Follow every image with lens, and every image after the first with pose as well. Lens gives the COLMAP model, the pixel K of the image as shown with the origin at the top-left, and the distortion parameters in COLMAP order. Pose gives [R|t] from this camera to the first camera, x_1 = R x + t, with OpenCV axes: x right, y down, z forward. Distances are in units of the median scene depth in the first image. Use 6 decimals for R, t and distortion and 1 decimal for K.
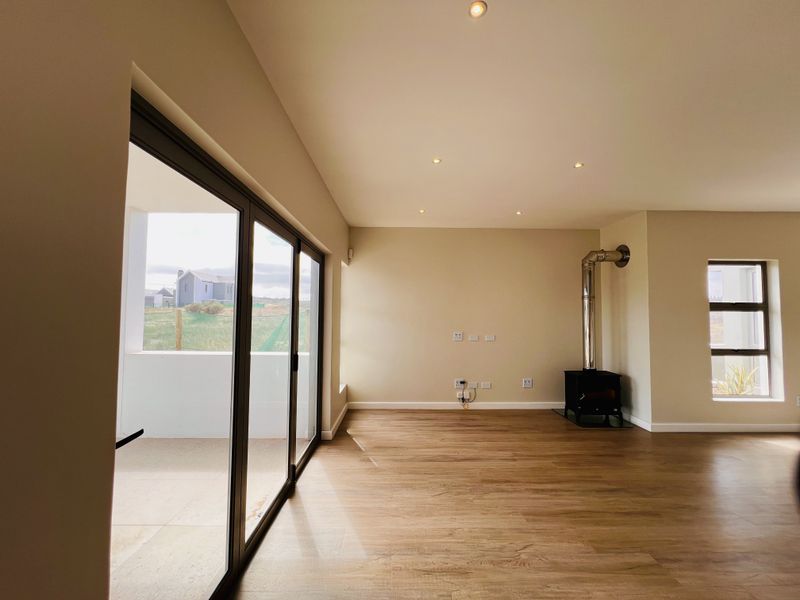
lens RADIAL K [[319.5, 0, 399.0], [0, 319.5, 299.4], [0, 0, 1]] dist [-0.002103, 0.000335]
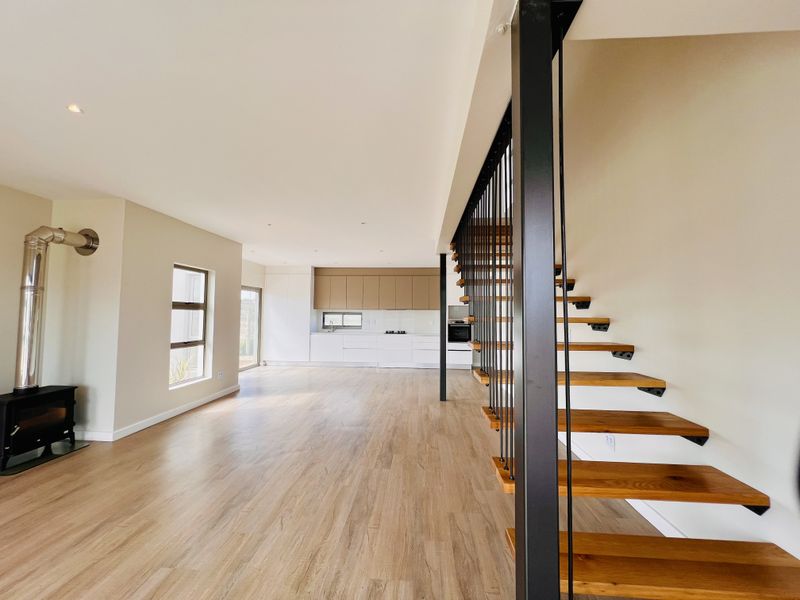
lens RADIAL K [[319.5, 0, 398.9], [0, 319.5, 298.2], [0, 0, 1]] dist [-0.002103, 0.000335]
pose [[0.084409, 0.044833, 0.995422, -0.061251], [-0.047130, 0.998049, -0.040955, 0.006850], [-0.995316, -0.043457, 0.086357, 0.126349]]
